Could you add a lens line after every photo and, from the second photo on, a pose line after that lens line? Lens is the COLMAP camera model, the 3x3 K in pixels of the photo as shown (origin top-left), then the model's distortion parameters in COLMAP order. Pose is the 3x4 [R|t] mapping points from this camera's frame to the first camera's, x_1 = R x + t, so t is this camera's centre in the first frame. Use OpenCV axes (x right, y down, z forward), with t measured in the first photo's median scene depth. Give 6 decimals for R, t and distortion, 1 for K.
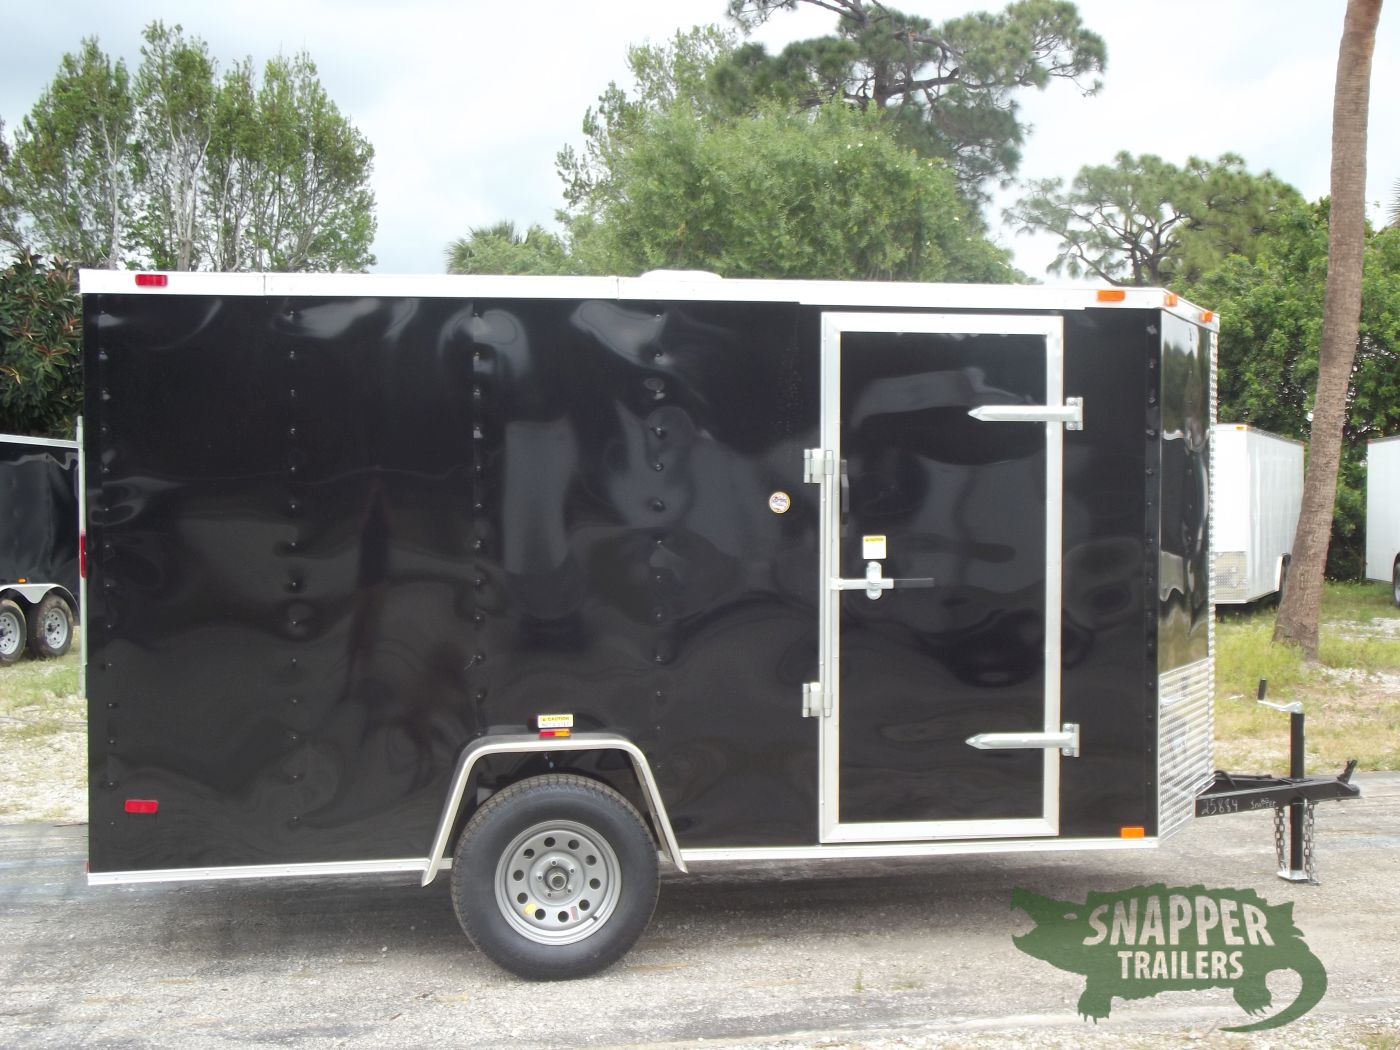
lens RADIAL K [[1914.4, 0, 731.7], [0, 1914.4, 557.5], [0, 0, 1]] dist [0.007897, 0.110955]
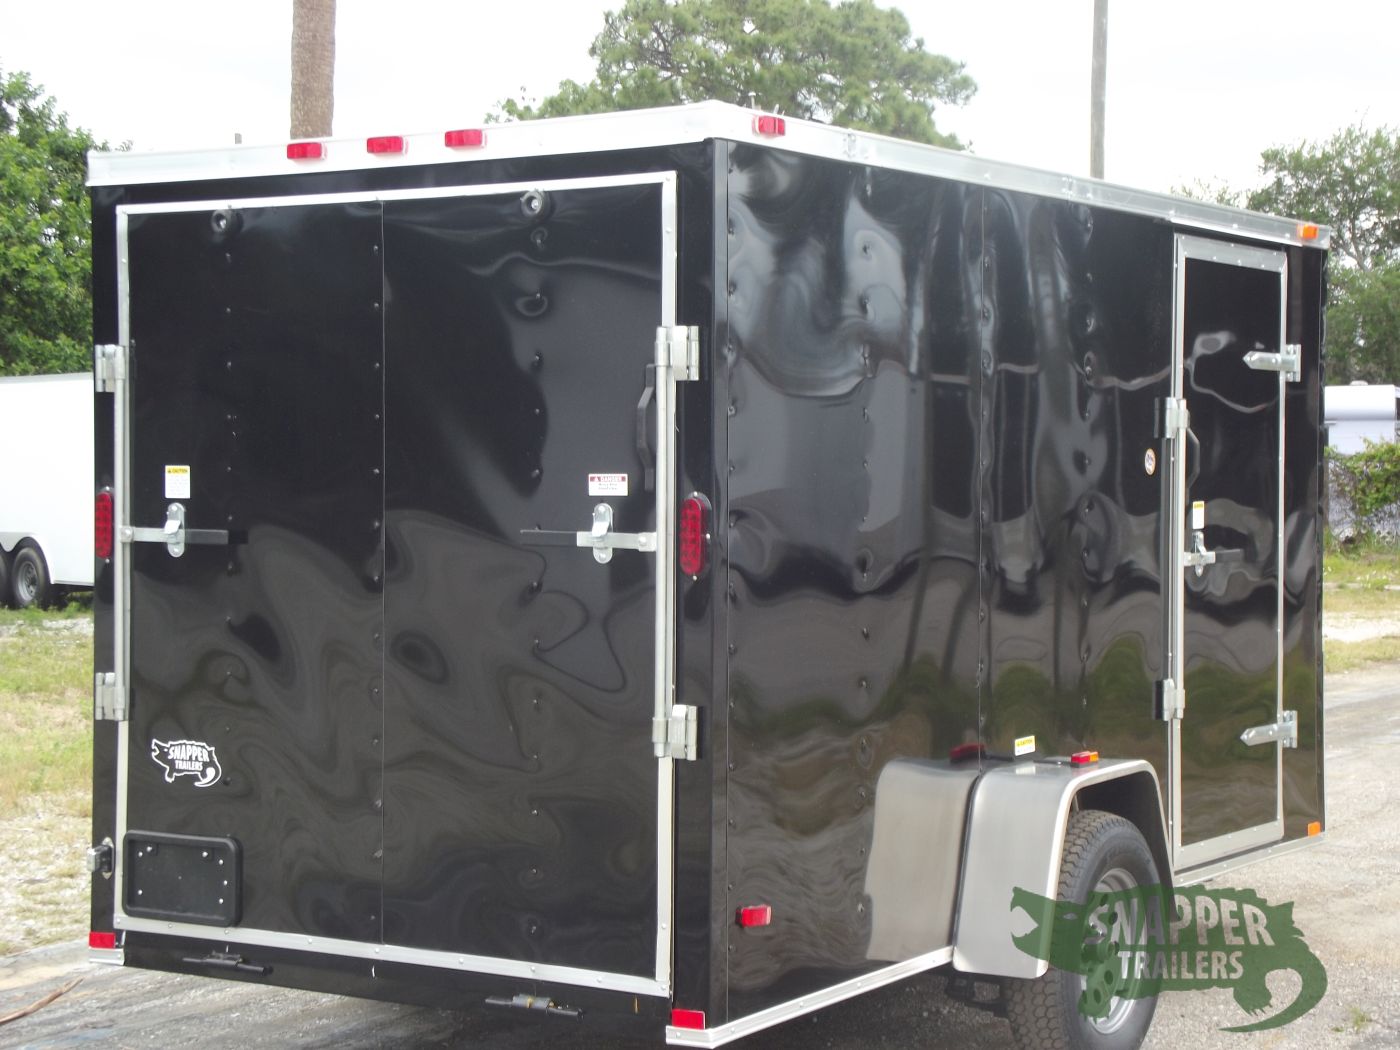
lens RADIAL K [[2615.2, 0, 689.9], [0, 2615.2, 531.6], [0, 0, 1]] dist [0.222607, 0.318100]
pose [[0.681604, -0.015744, 0.731552, -0.114830], [0.020088, 0.999794, 0.002800, -0.000709], [-0.731445, 0.012787, 0.681780, 0.045774]]
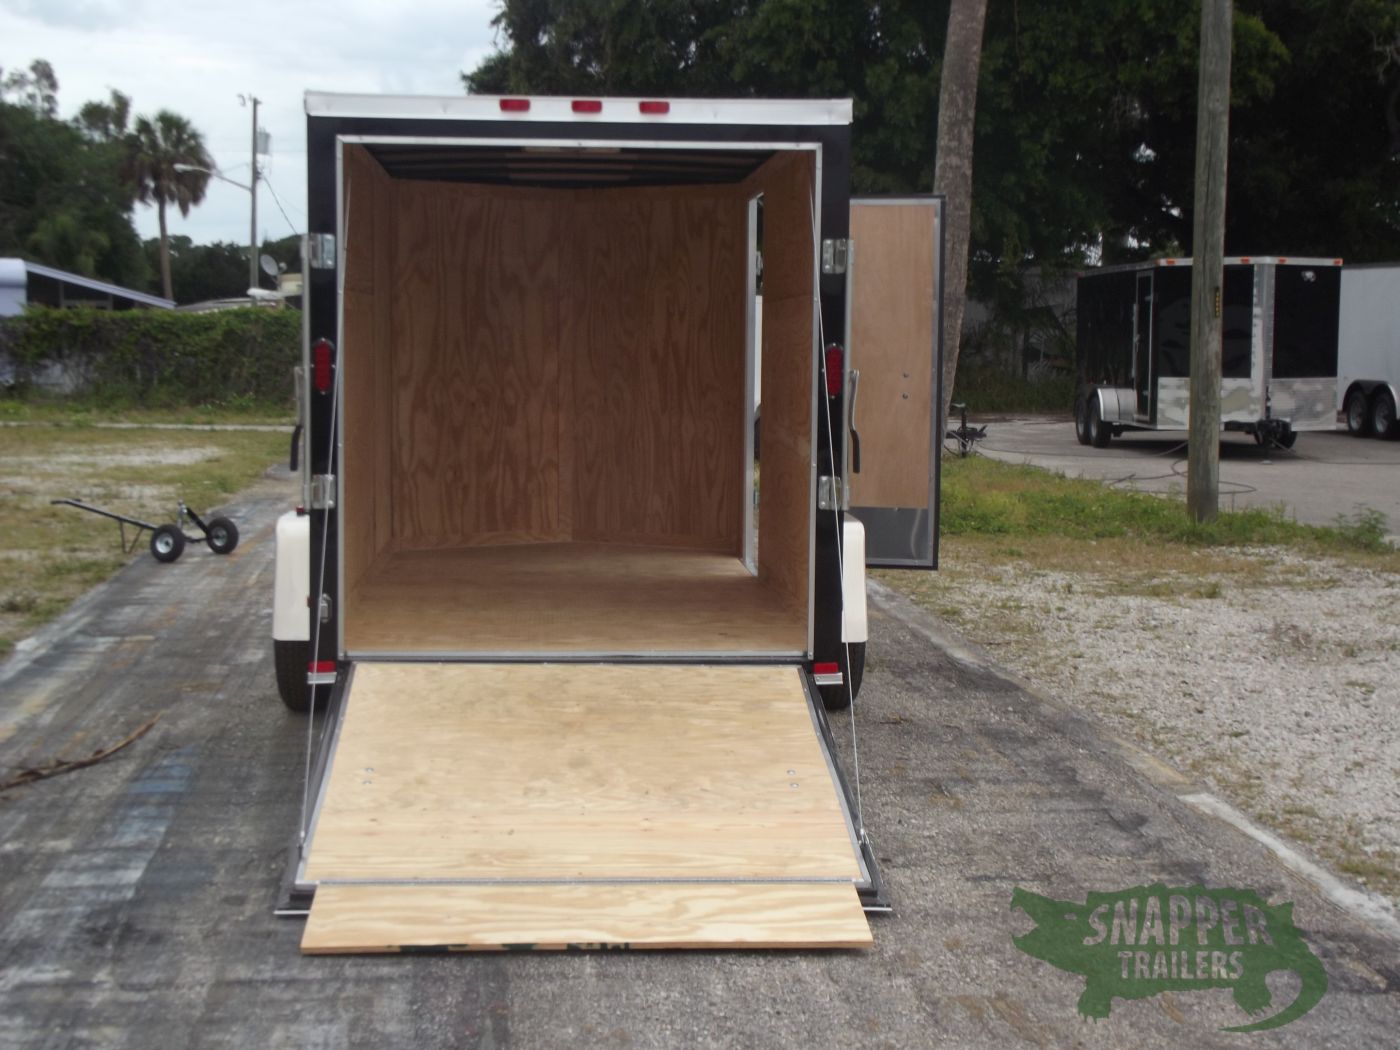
lens RADIAL K [[2241.0, 0, 666.3], [0, 2241.0, 527.5], [0, 0, 1]] dist [0.125110, 0.112058]
pose [[0.112018, -0.081905, 0.990325, -0.182467], [0.021488, 0.996564, 0.079991, -0.001982], [-0.993474, 0.012320, 0.113393, 0.110968]]
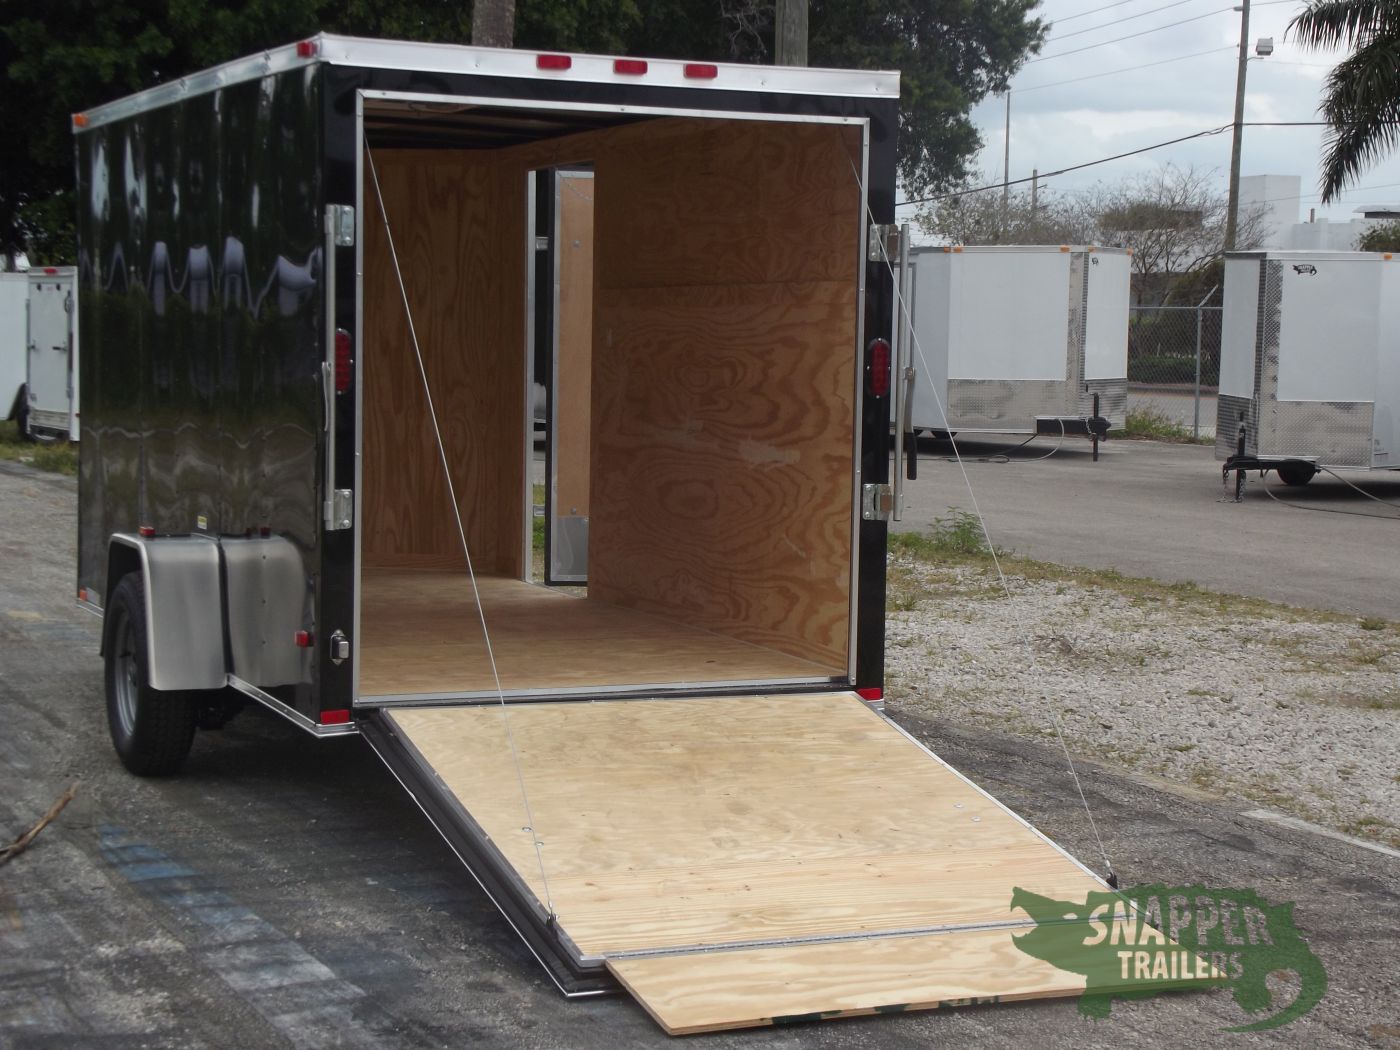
lens RADIAL K [[2615.2, 0, 689.9], [0, 2615.2, 531.6], [0, 0, 1]] dist [0.222607, 0.318100]
pose [[-0.235777, -0.076605, 0.968783, -0.184719], [0.013016, 0.996550, 0.081969, -0.003431], [-0.971720, 0.031936, -0.233967, 0.163199]]
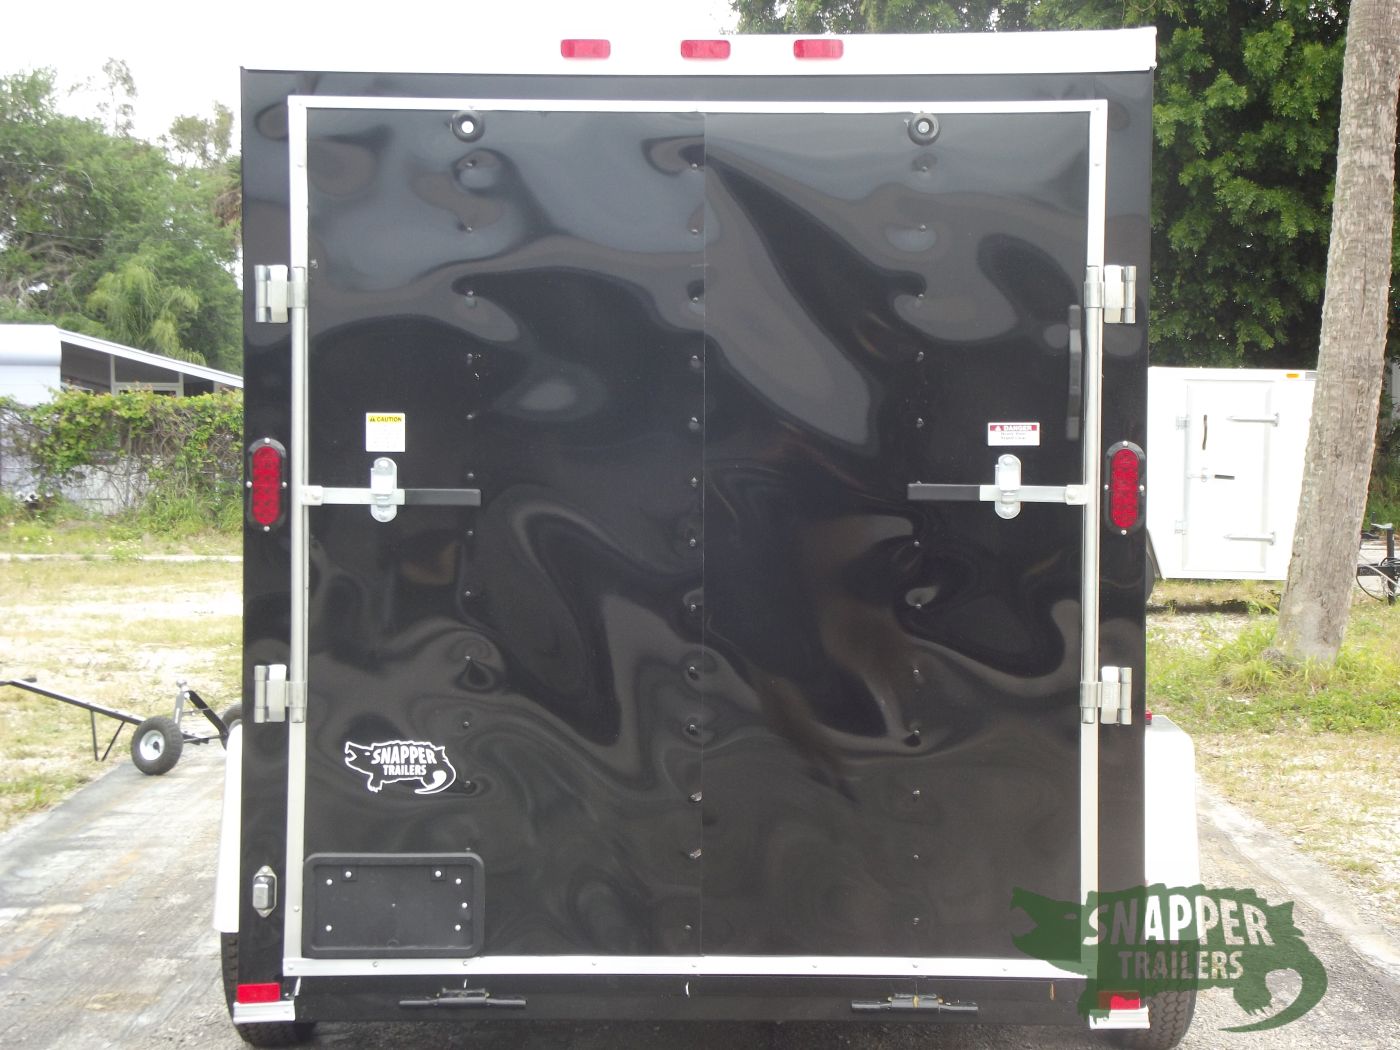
lens RADIAL K [[3088.7, 0, 733.4], [0, 3088.7, 509.6], [0, 0, 1]] dist [0.422405, 0.033786]
pose [[0.189084, -0.025016, 0.981642, -0.156199], [0.027366, 0.999421, 0.020198, -0.002178], [-0.981579, 0.023045, 0.189660, 0.108727]]
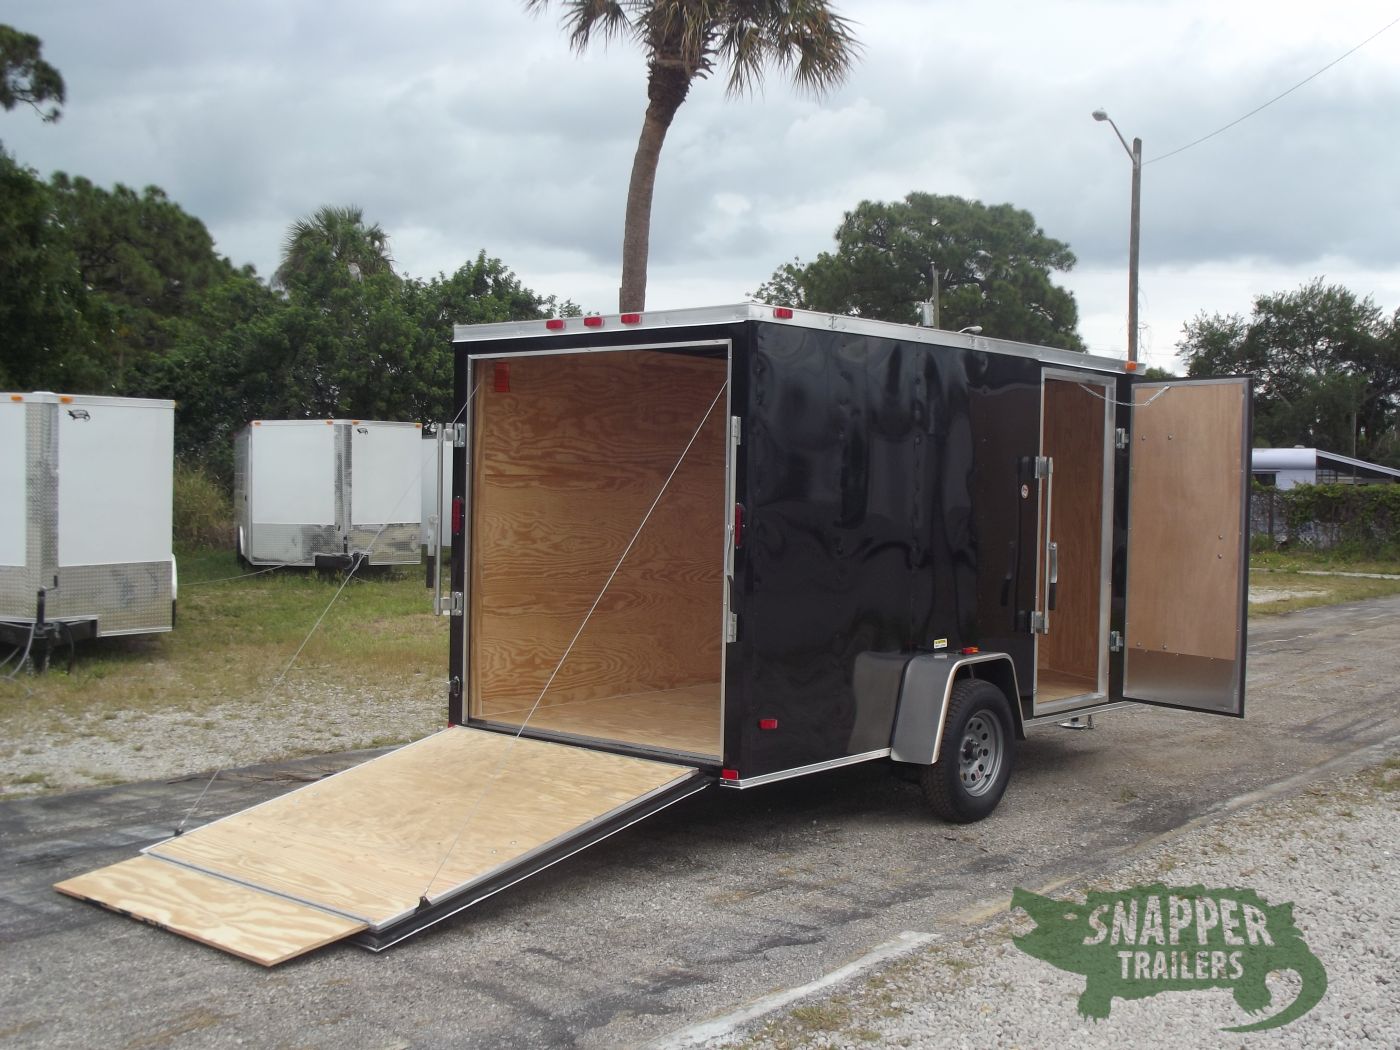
lens RADIAL K [[1634.7, 0, 700.0], [0, 1634.7, 525.0], [0, 0, 1]] dist [-0.114708, 0.184632]
pose [[0.768395, -0.000342, 0.639976, -0.120775], [0.001536, 0.999998, -0.001310, -0.000129], [-0.639974, 0.001990, 0.768394, 0.022500]]
